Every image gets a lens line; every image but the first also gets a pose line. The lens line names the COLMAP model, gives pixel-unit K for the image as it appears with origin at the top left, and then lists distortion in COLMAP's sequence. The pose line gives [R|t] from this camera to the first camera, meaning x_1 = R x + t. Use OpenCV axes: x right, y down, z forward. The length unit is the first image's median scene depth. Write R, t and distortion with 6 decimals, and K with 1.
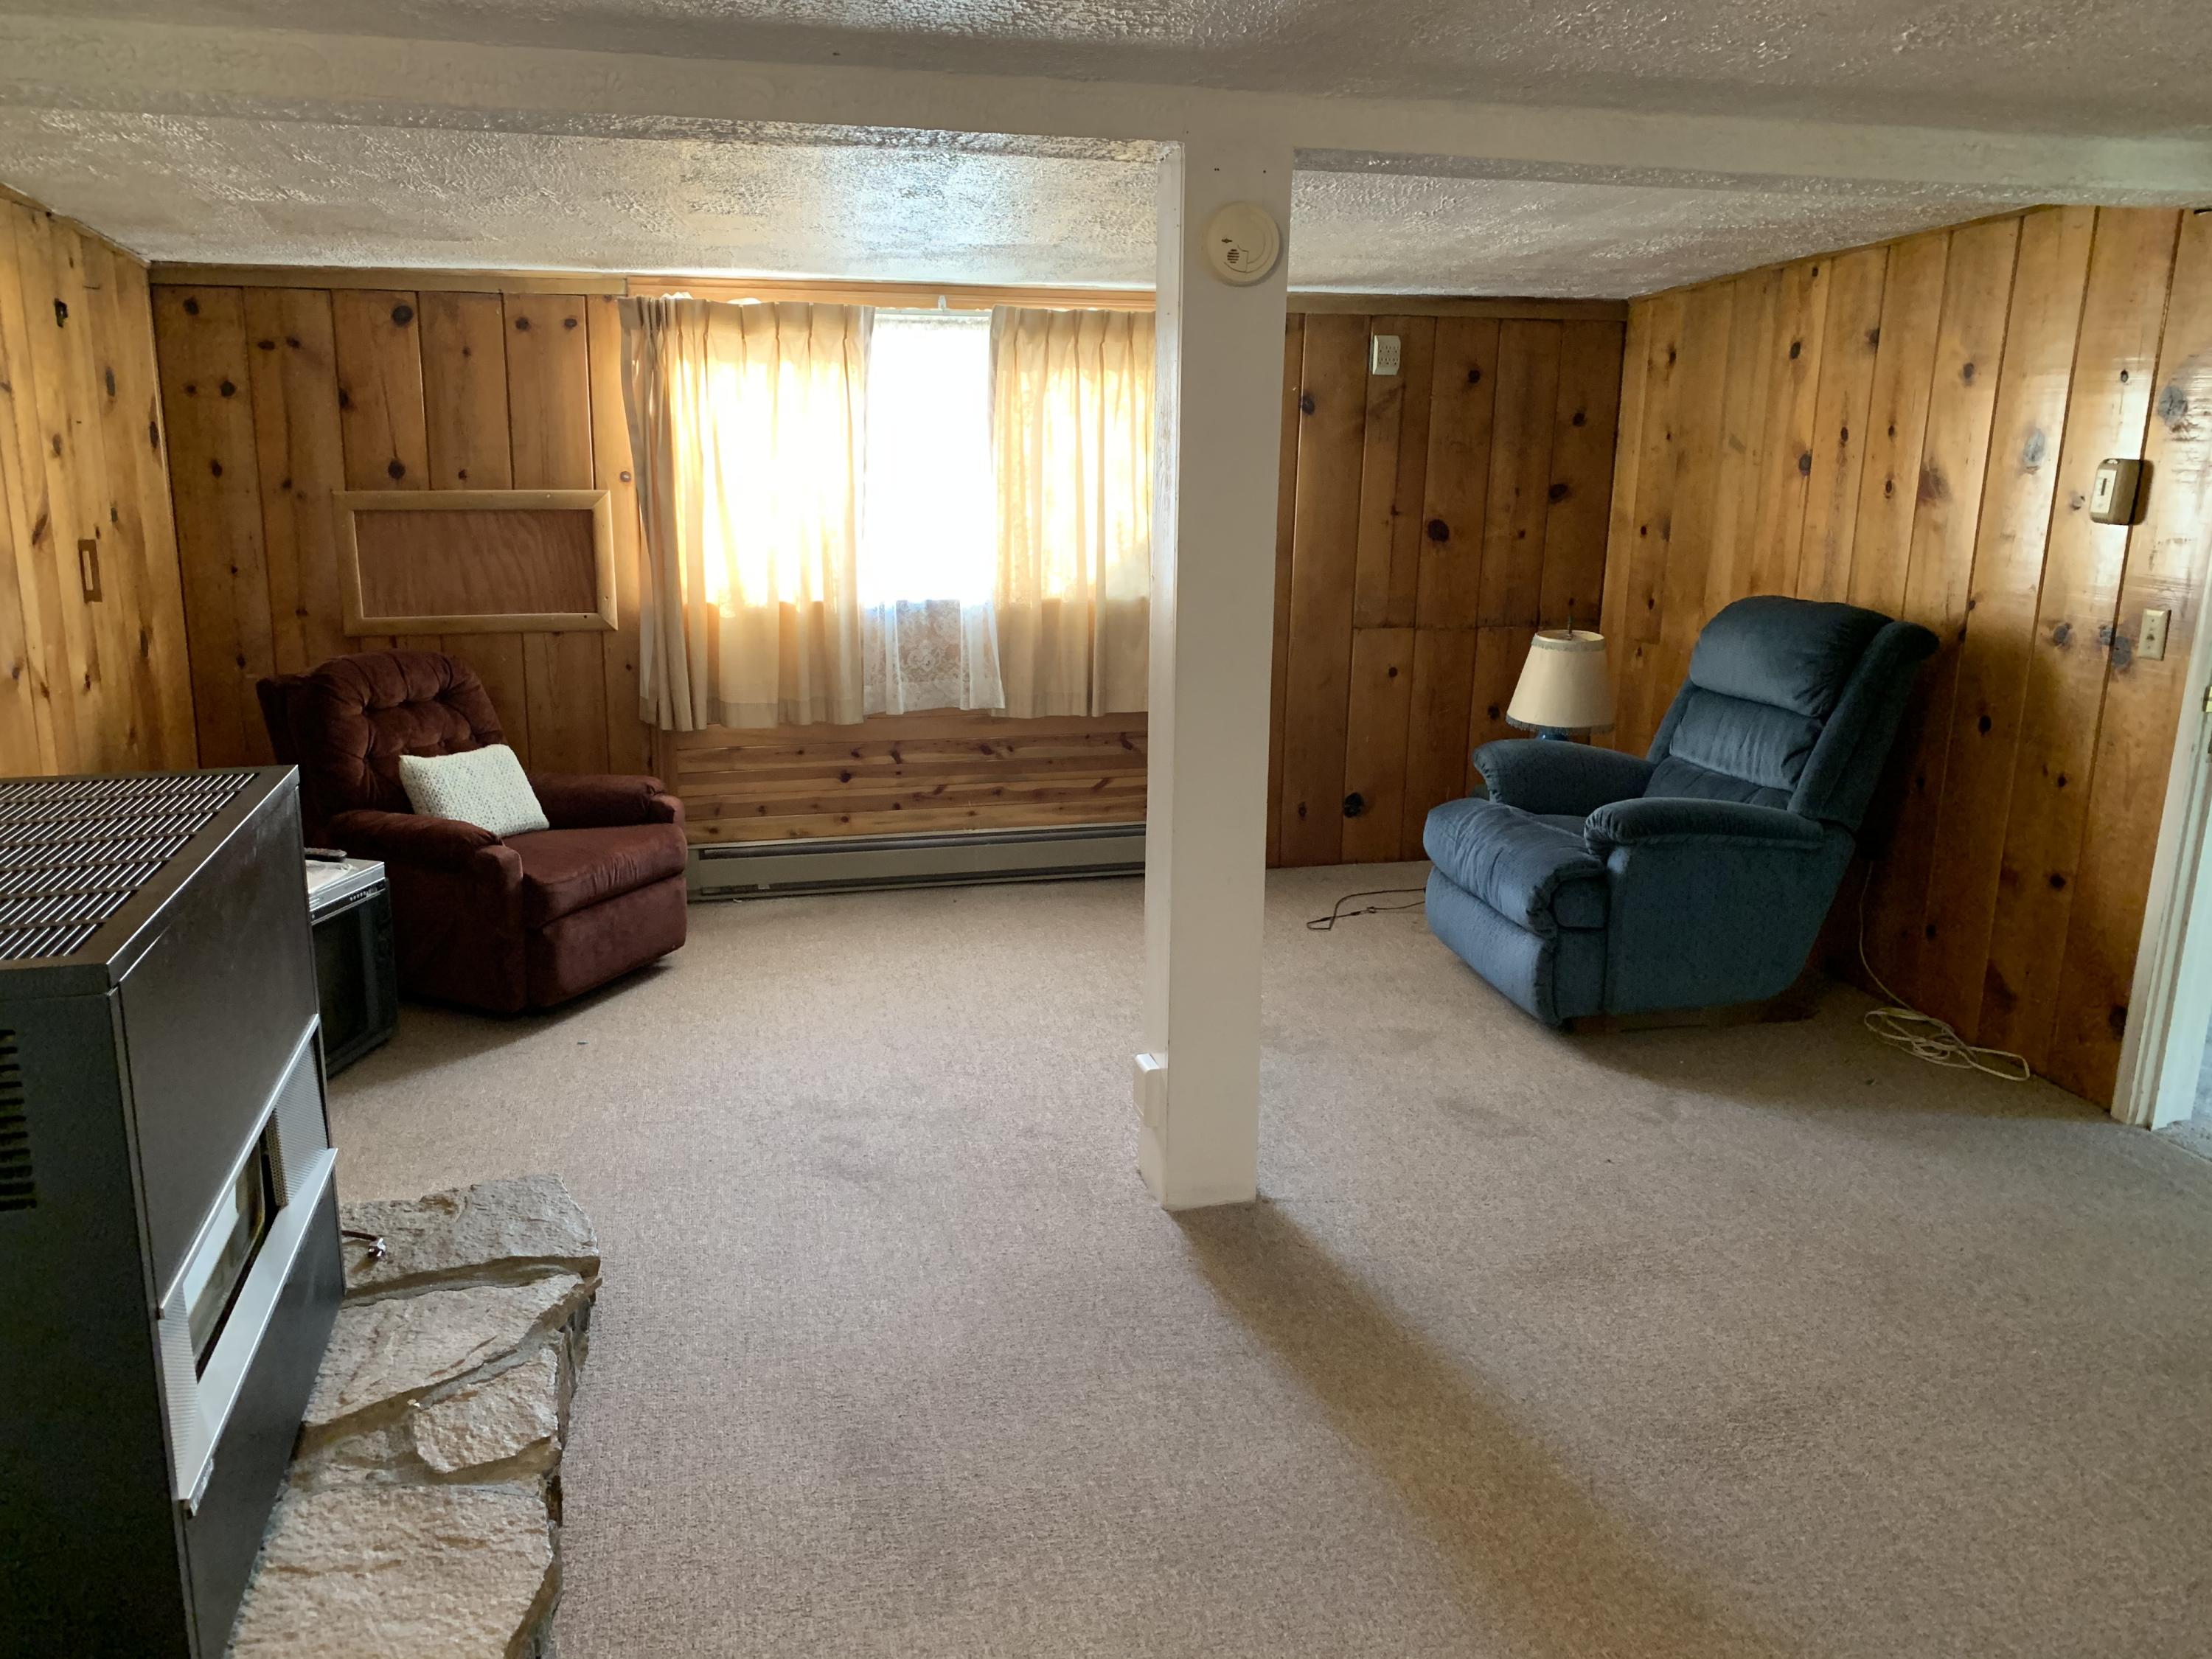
lens RADIAL K [[1653.9, 0, 1106.0], [0, 1653.9, 829.5], [0, 0, 1]] dist [-0.000605, -0.003255]
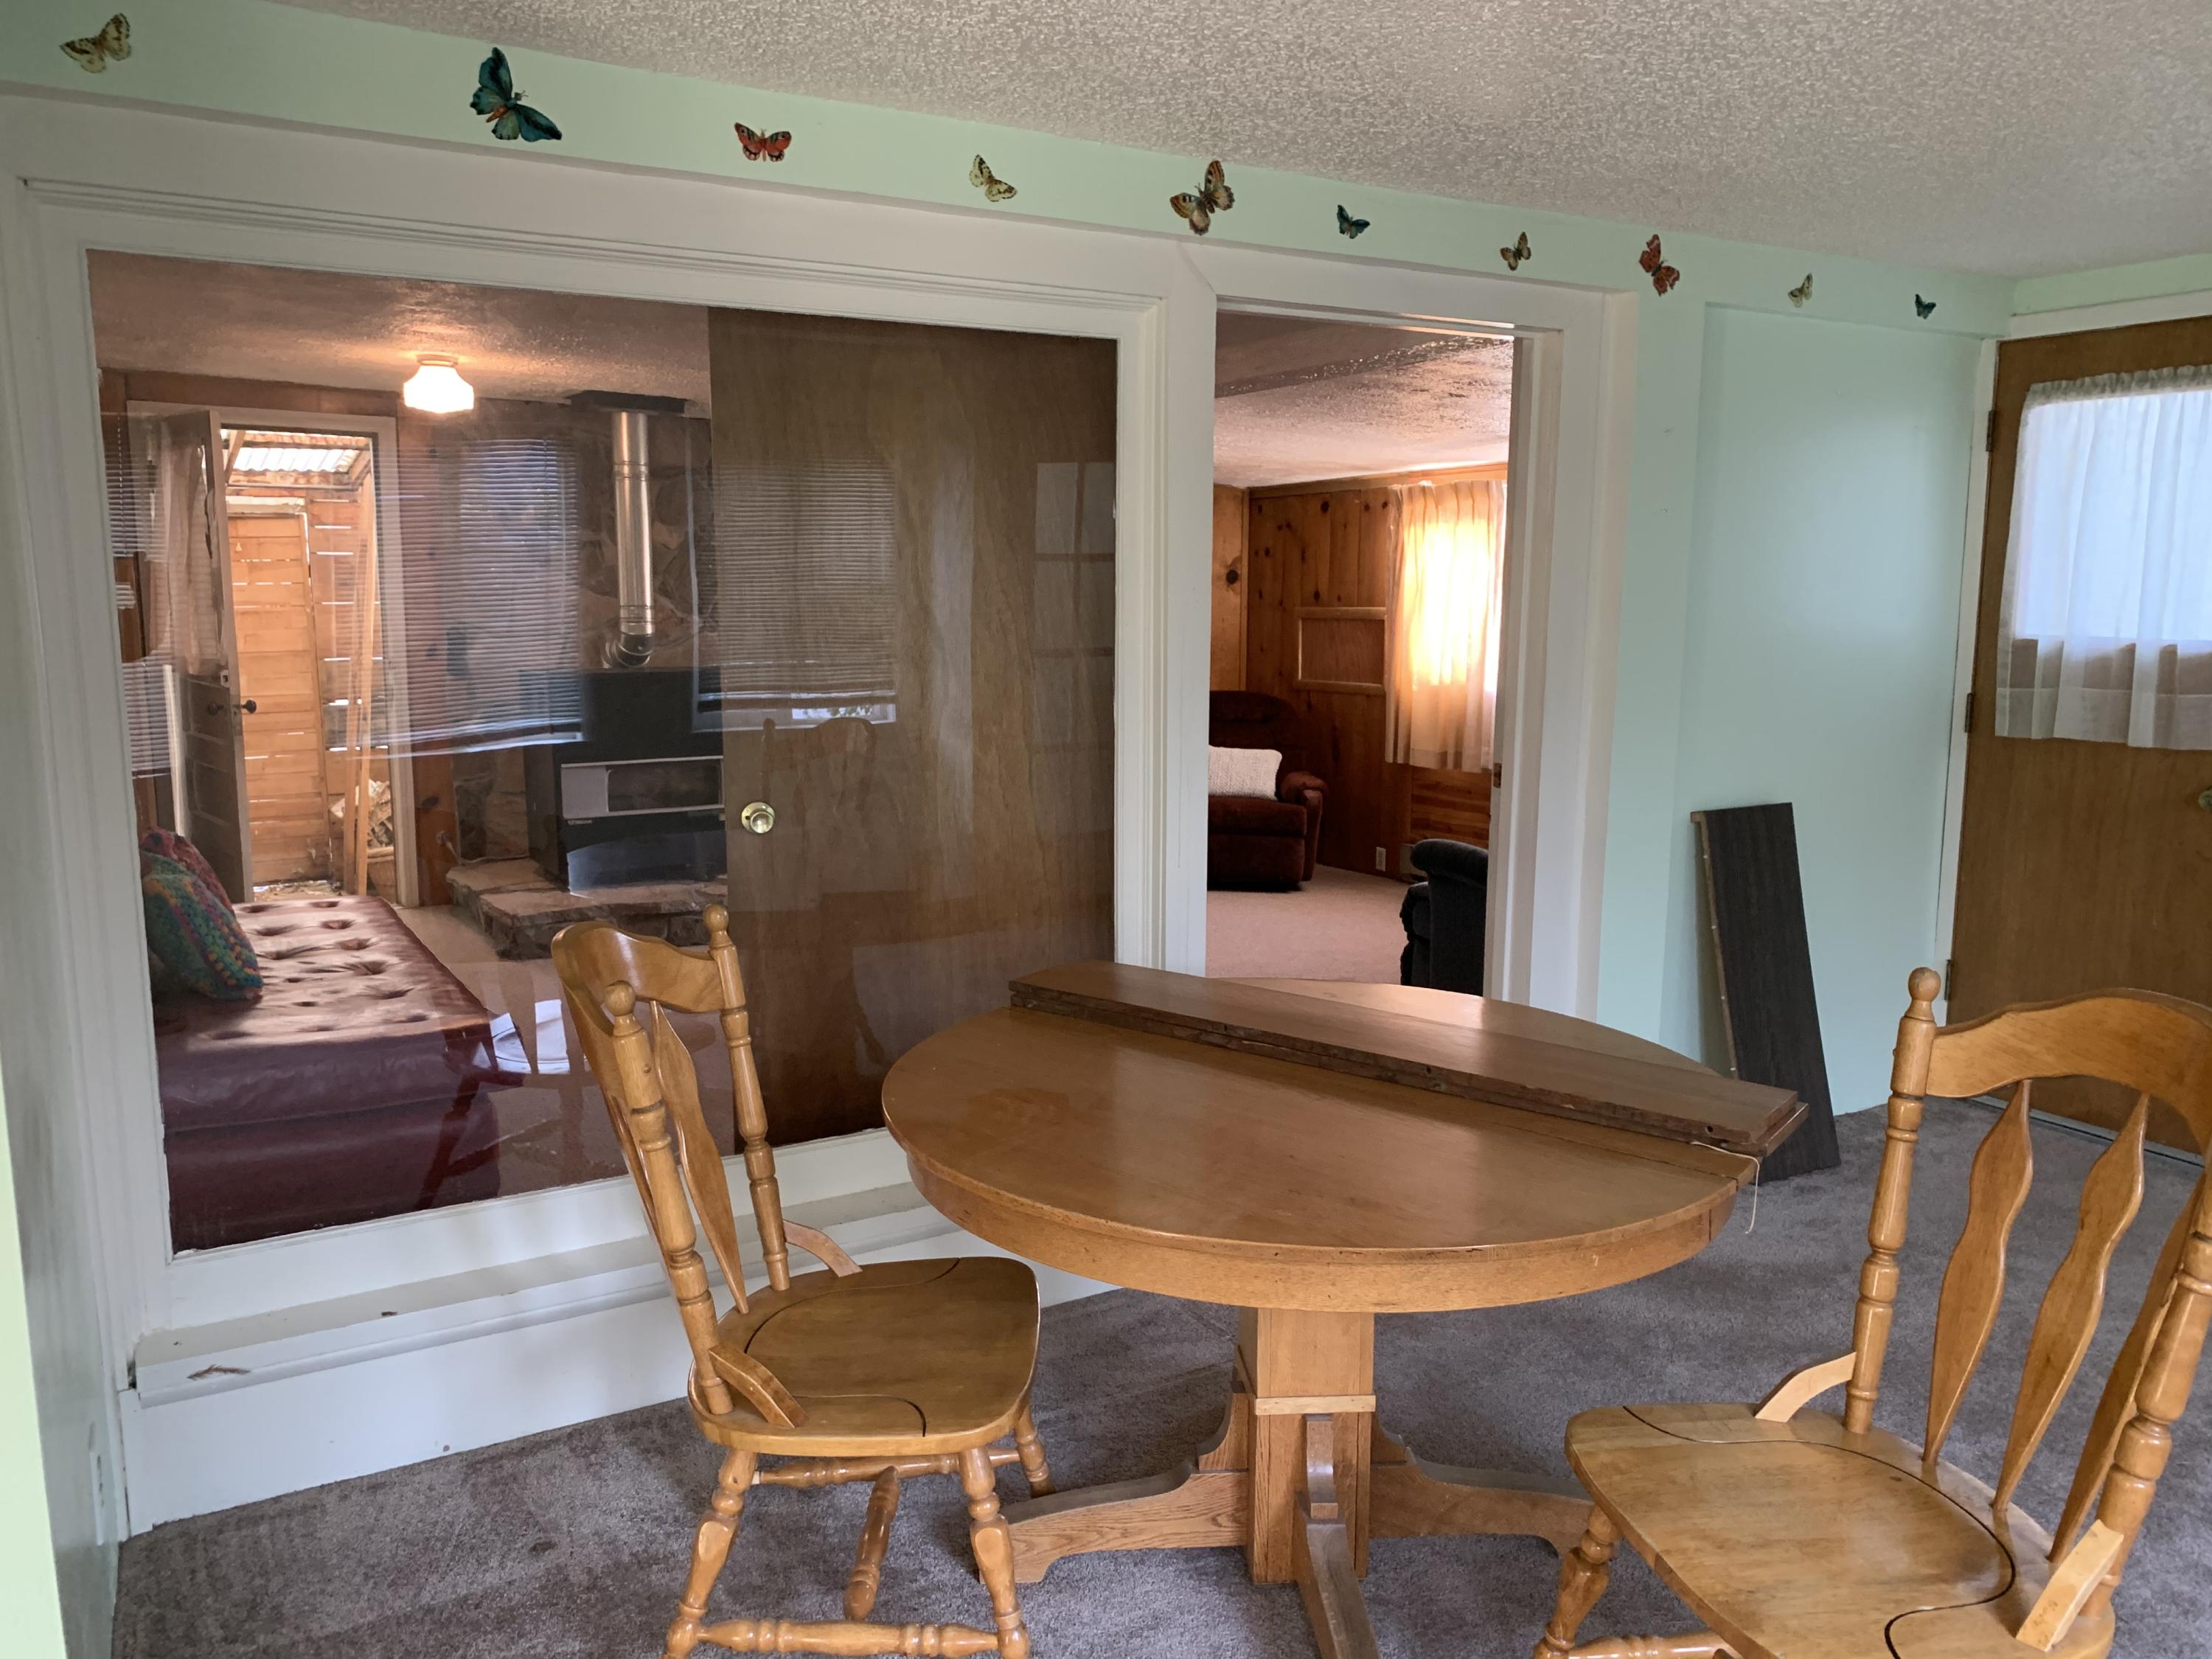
lens RADIAL K [[1653.9, 0, 1106.0], [0, 1653.9, 829.5], [0, 0, 1]] dist [-0.000605, -0.003255]
pose [[0.260258, 0.133808, -0.956222, 1.200371], [-0.208821, 0.974712, 0.079560, -0.069448], [0.942687, 0.178973, 0.281619, 0.347522]]
